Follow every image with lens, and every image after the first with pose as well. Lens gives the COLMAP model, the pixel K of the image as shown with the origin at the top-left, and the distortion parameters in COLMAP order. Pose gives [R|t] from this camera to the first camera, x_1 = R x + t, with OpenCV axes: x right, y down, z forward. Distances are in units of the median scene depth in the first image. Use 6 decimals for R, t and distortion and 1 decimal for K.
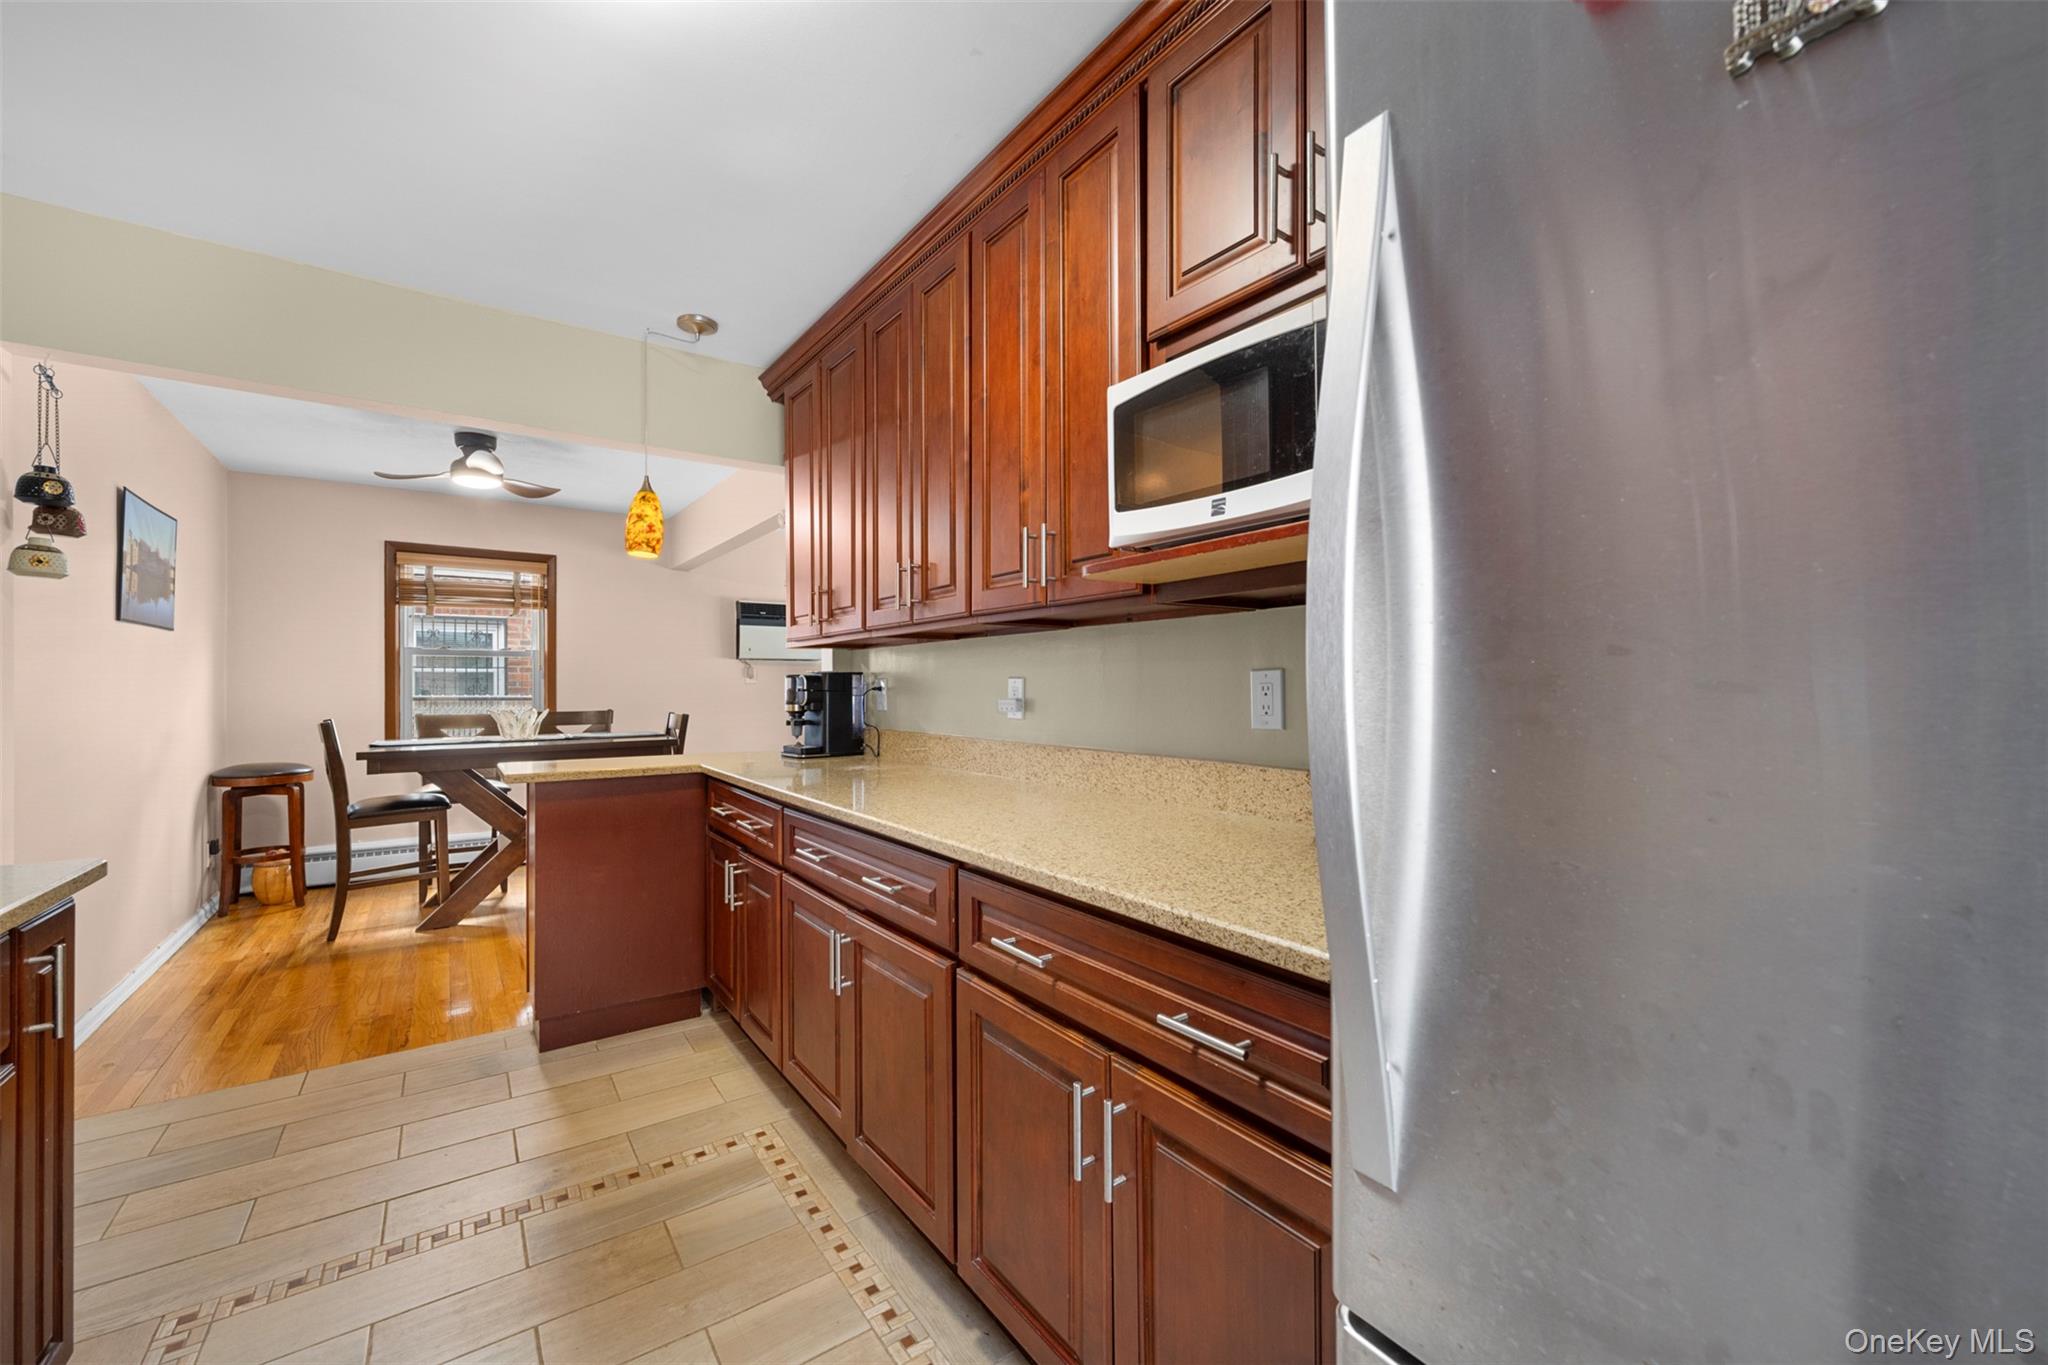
lens RADIAL K [[819.2, 0, 1028.1], [0, 819.2, 678.3], [0, 0, 1]] dist [0.003582, 0.000291]
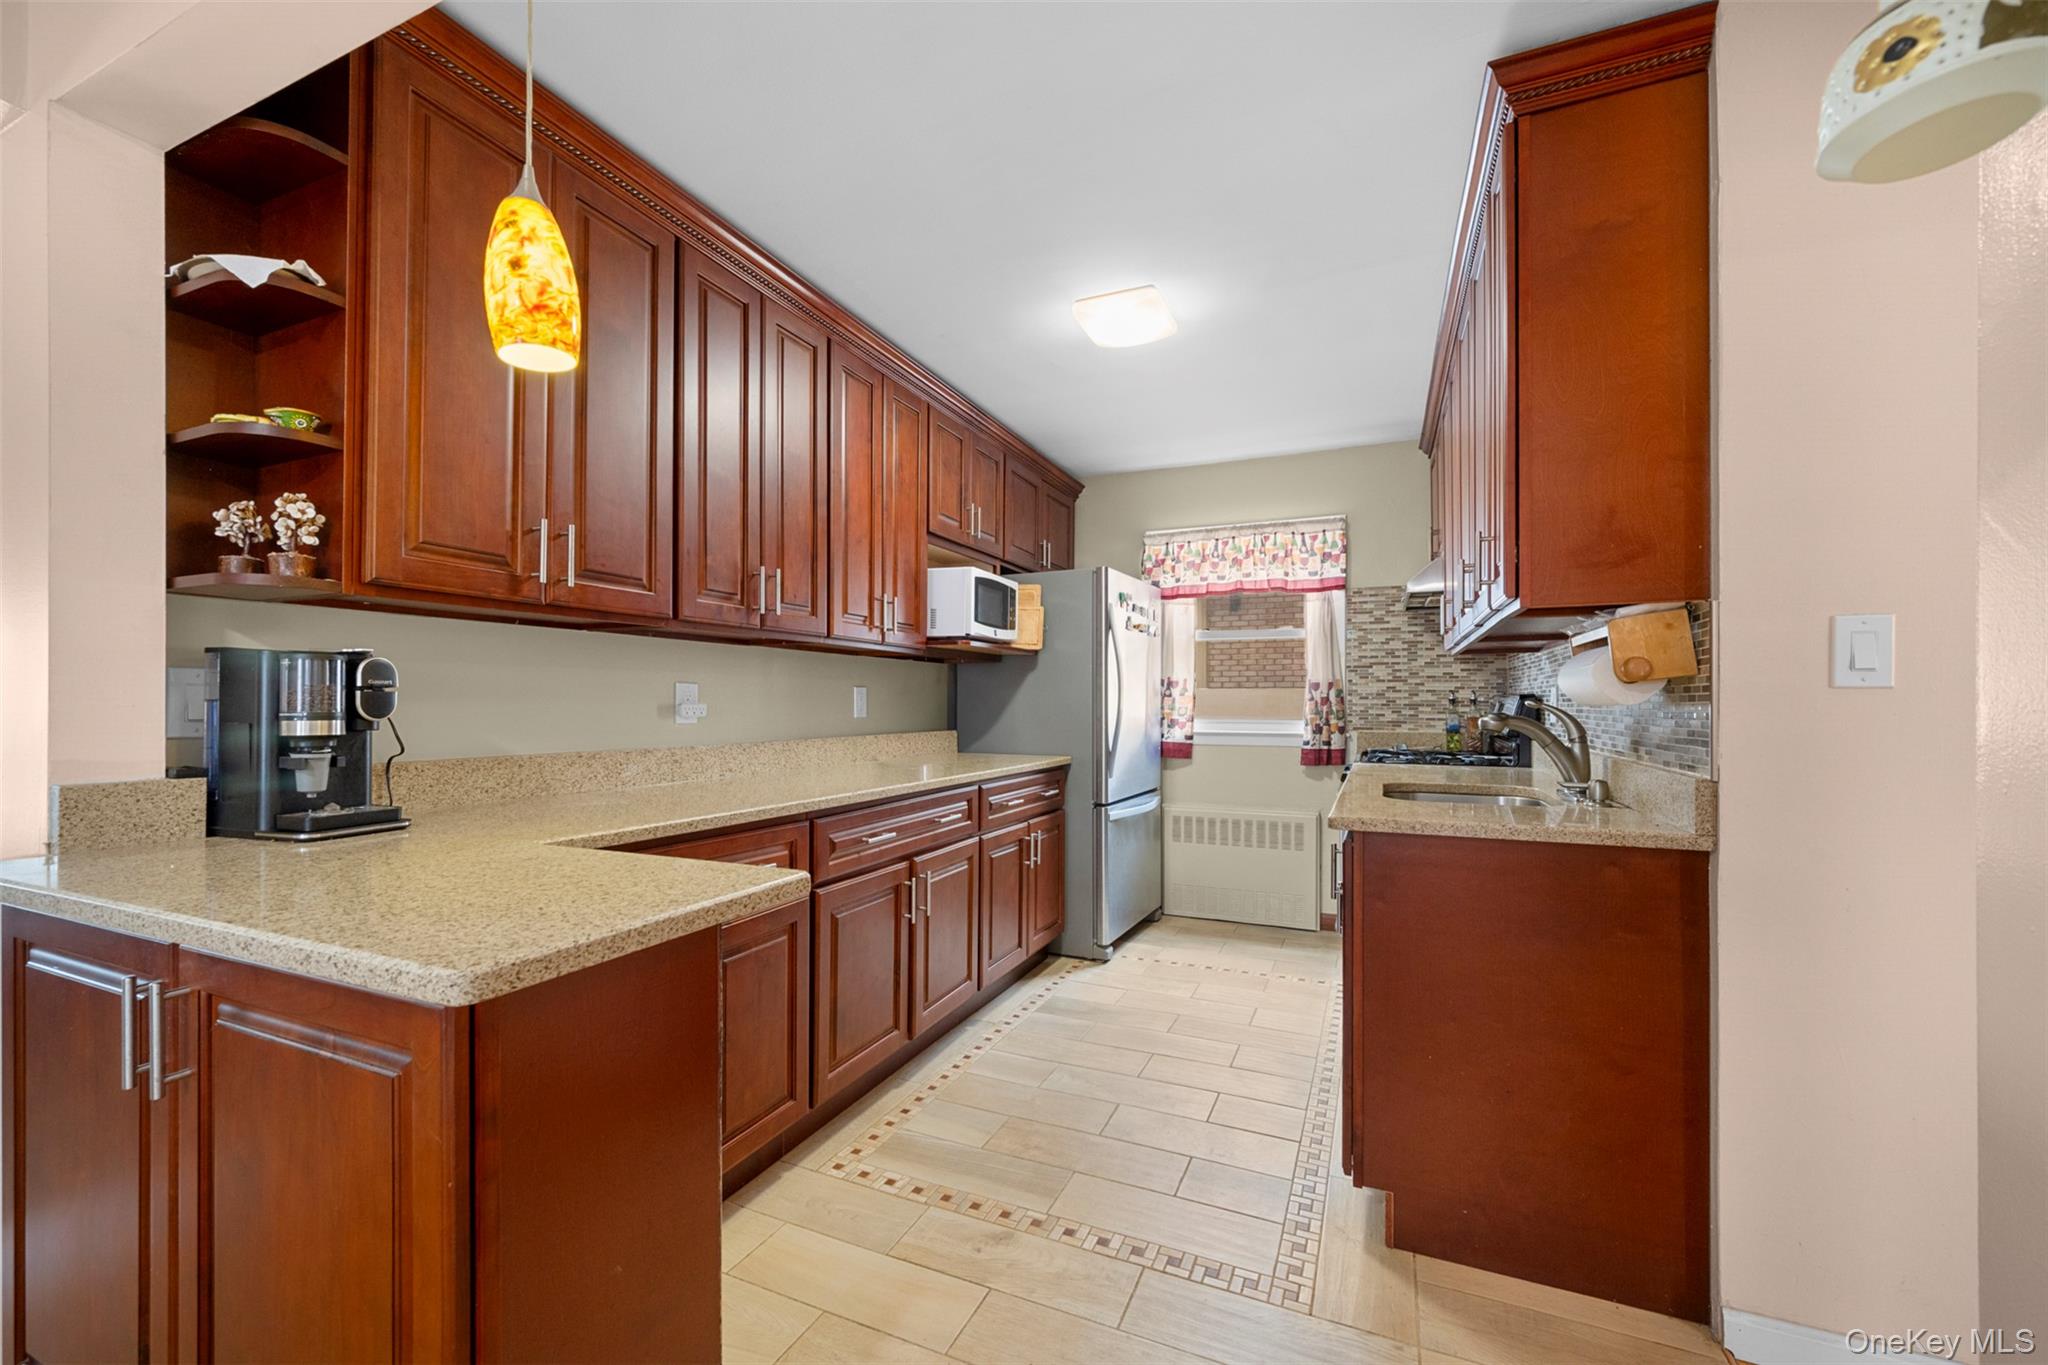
lens RADIAL K [[819.2, 0, 1024.1], [0, 819.2, 703.2], [0, 0, 1]] dist [0.003582, 0.000291]
pose [[-0.513752, 0.002494, 0.857935, -0.451235], [-0.011001, 0.999894, -0.009494, 0.012232], [-0.857868, -0.014316, -0.513670, 0.475754]]
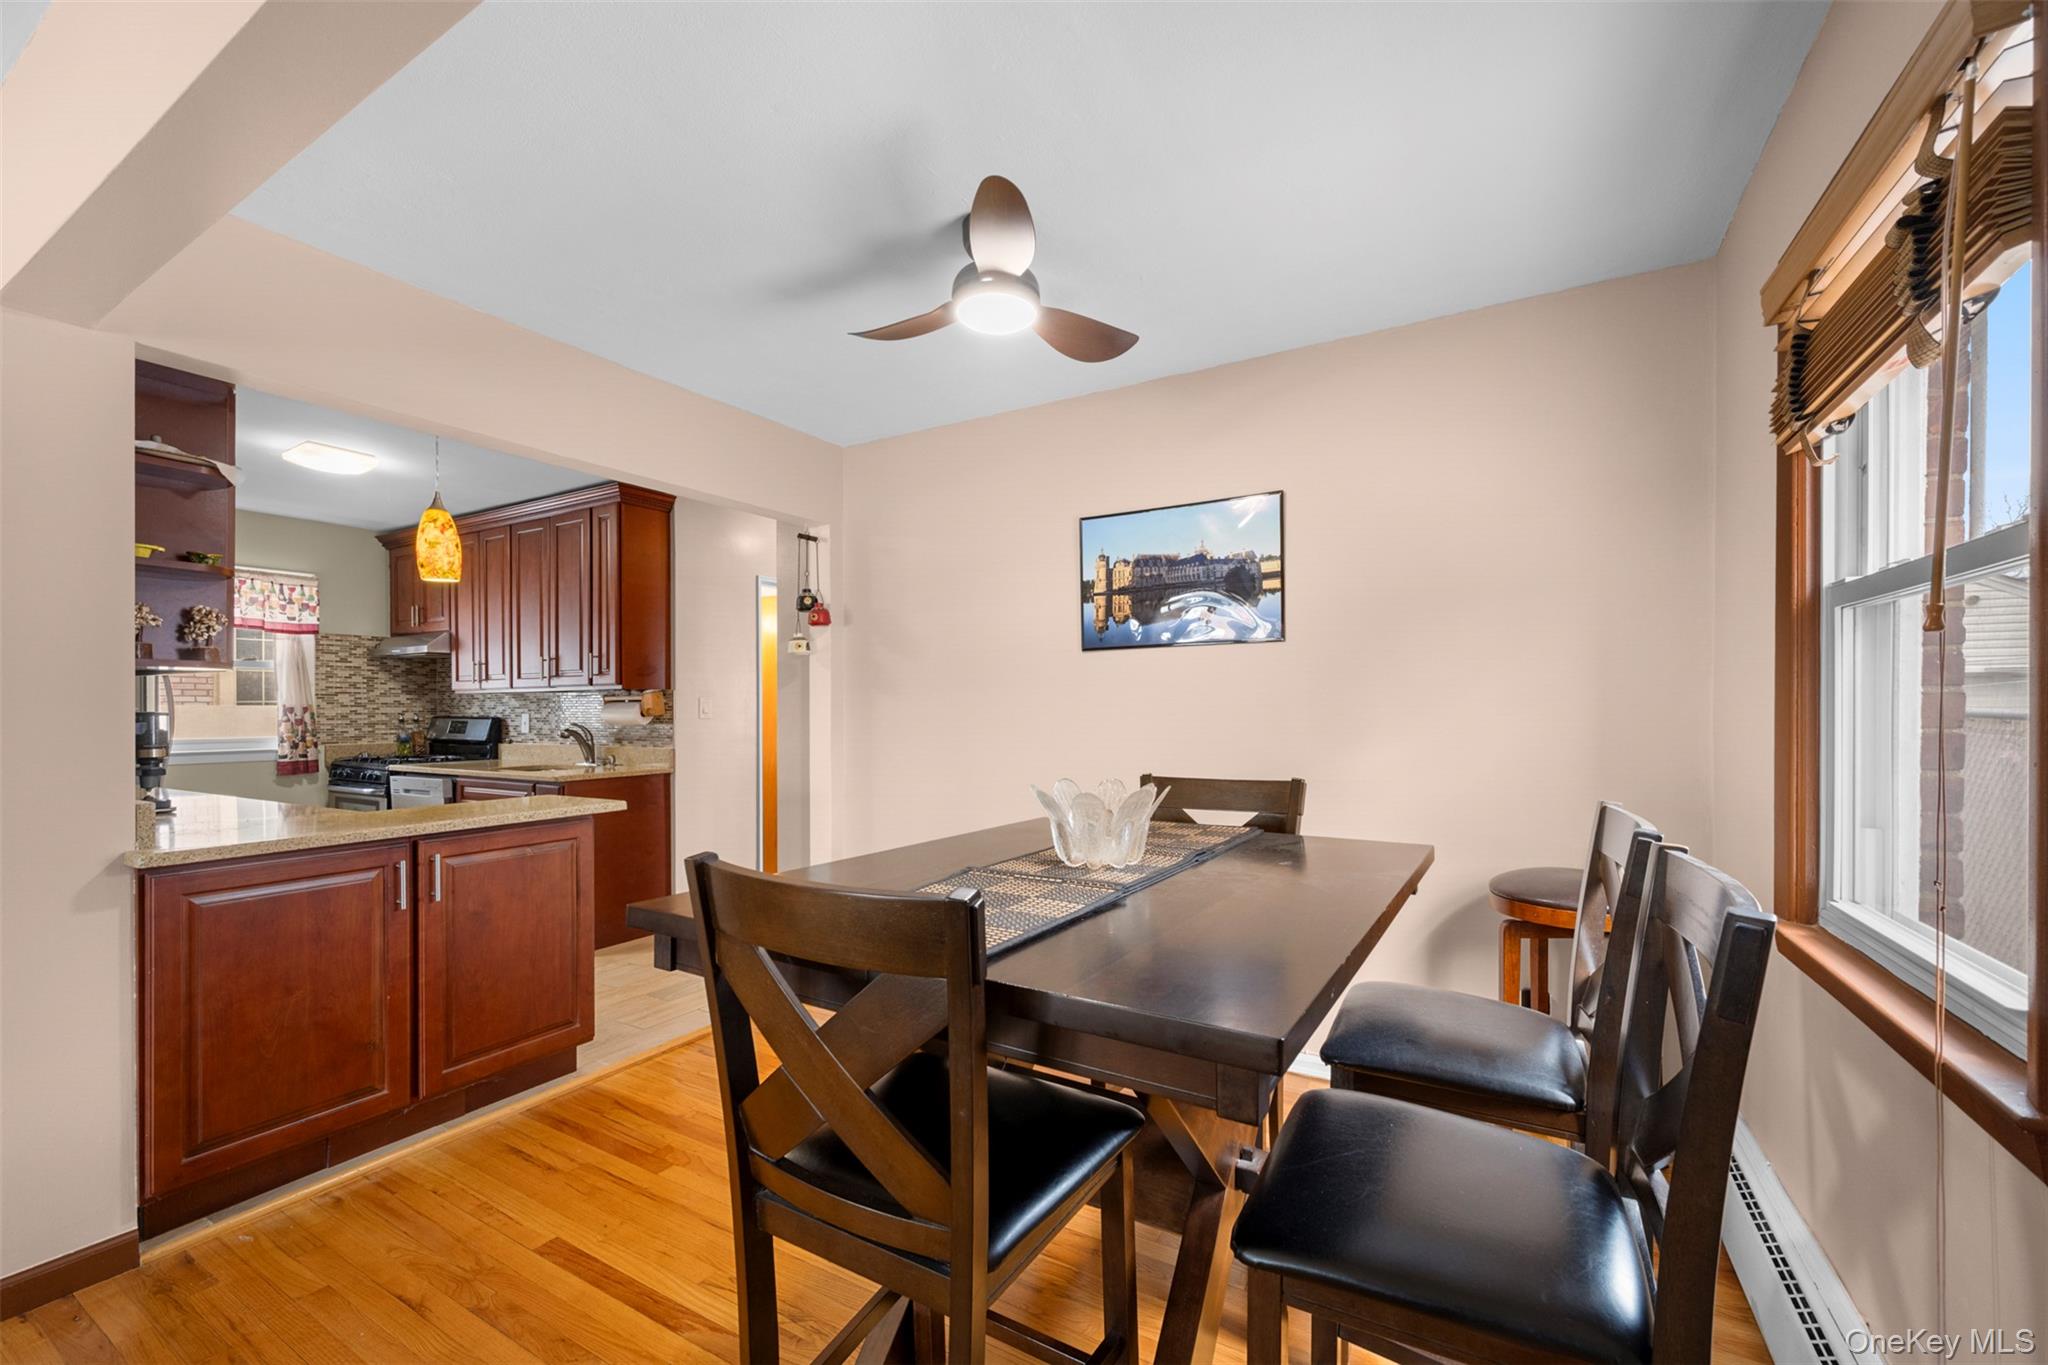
lens RADIAL K [[819.2, 0, 1001.7], [0, 819.2, 701.0], [0, 0, 1]] dist [0.003582, 0.000291]
pose [[-0.921727, 0.003752, -0.387820, -0.329153], [0.012463, 0.999723, -0.019950, 0.005212], [0.387638, -0.023222, -0.921519, 0.995177]]
